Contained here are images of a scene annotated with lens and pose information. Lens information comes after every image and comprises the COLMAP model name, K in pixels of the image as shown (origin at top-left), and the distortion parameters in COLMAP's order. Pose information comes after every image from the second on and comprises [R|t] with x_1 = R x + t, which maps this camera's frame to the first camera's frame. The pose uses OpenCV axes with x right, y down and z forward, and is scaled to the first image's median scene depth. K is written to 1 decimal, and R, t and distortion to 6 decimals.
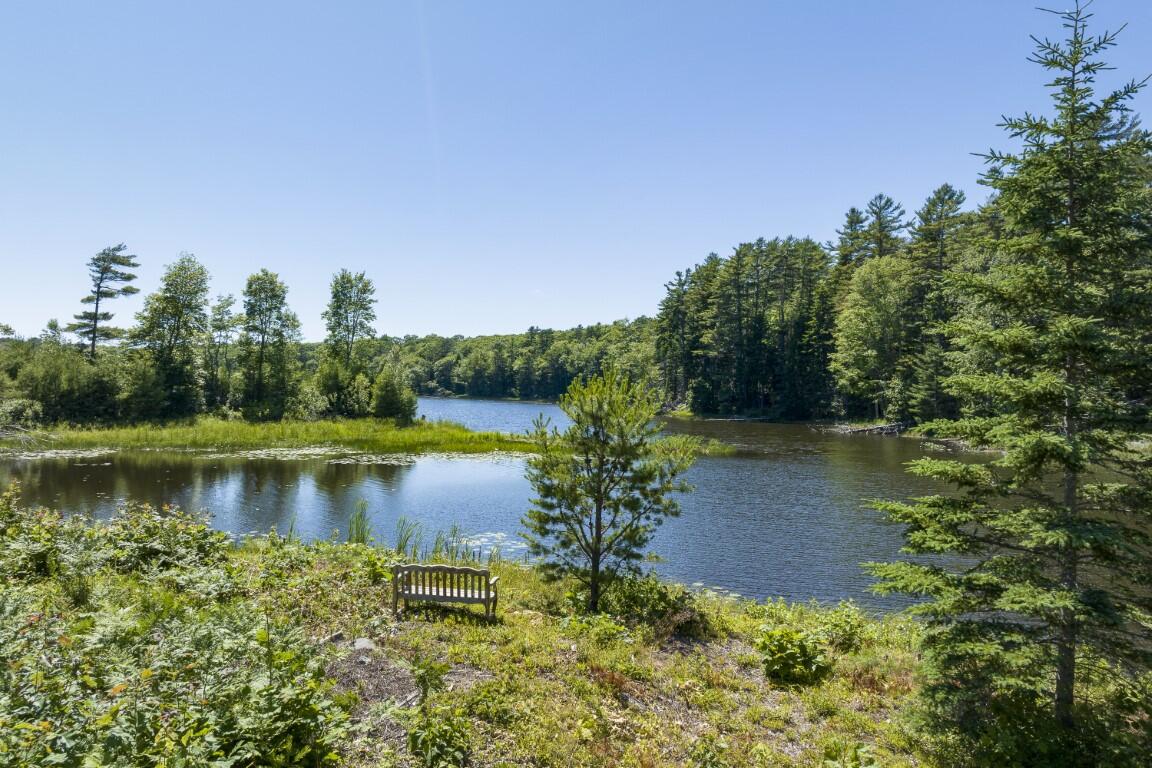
lens RADIAL K [[811.6, 0, 580.2], [0, 811.6, 383.0], [0, 0, 1]] dist [0.005527, -0.016452]
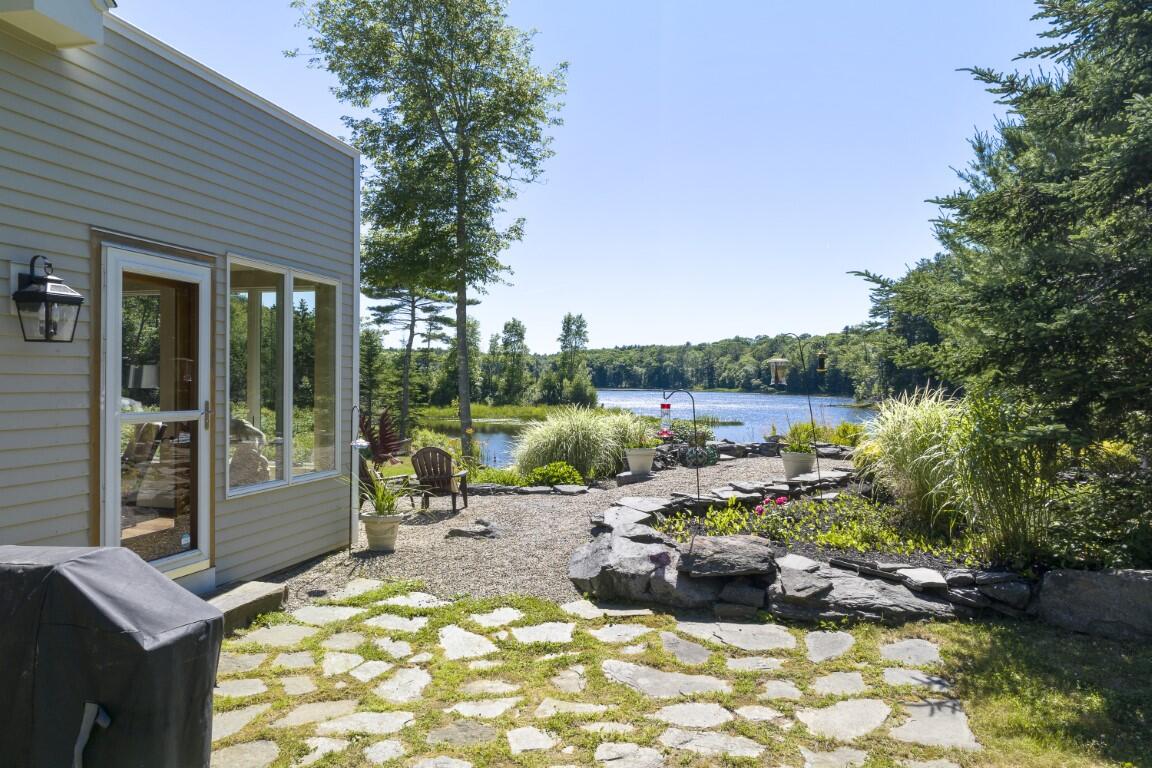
lens RADIAL K [[811.6, 0, 565.8], [0, 811.6, 380.0], [0, 0, 1]] dist [0.005527, -0.016452]
pose [[0.881520, -0.012263, -0.471988, 0.446537], [0.012106, 0.999921, -0.003370, -0.001846], [0.471992, -0.002743, 0.881599, -0.394294]]
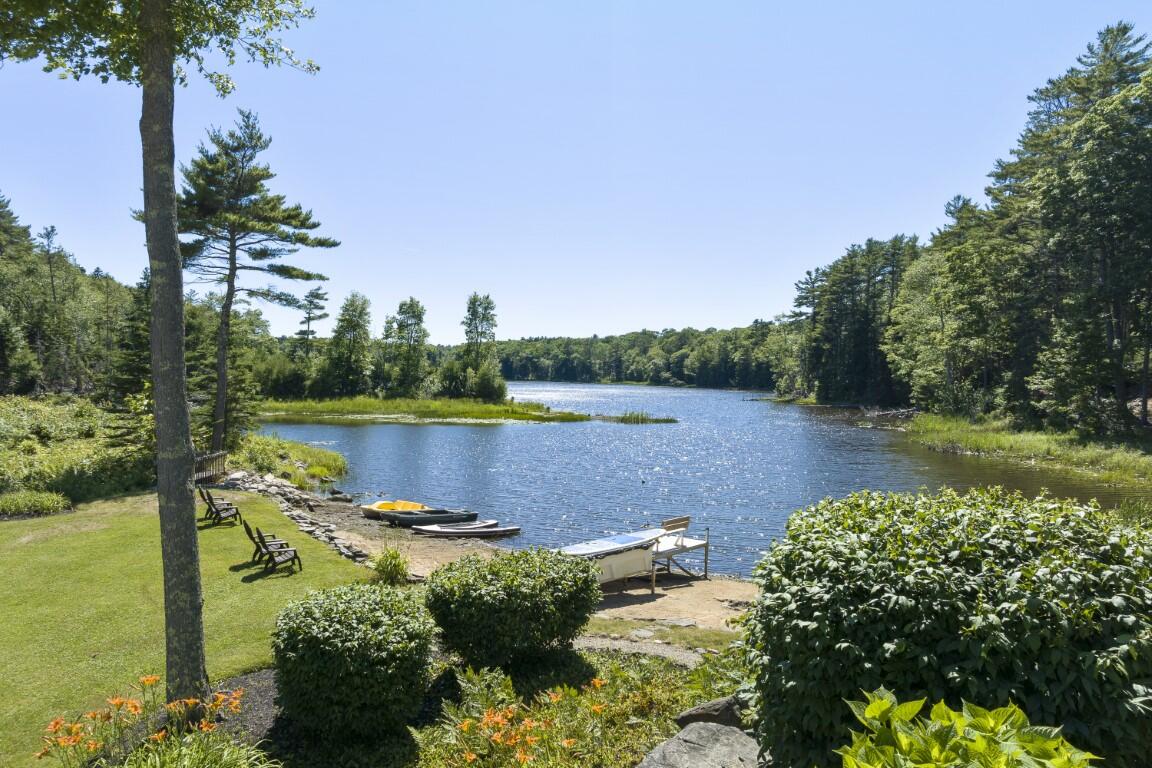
lens RADIAL K [[811.6, 0, 573.4], [0, 811.6, 389.0], [0, 0, 1]] dist [0.005527, -0.016452]
pose [[0.934095, 0.002415, -0.357015, 0.360793], [0.004147, 0.999836, 0.017613, 0.001781], [0.356999, -0.017933, 0.933932, -0.234928]]
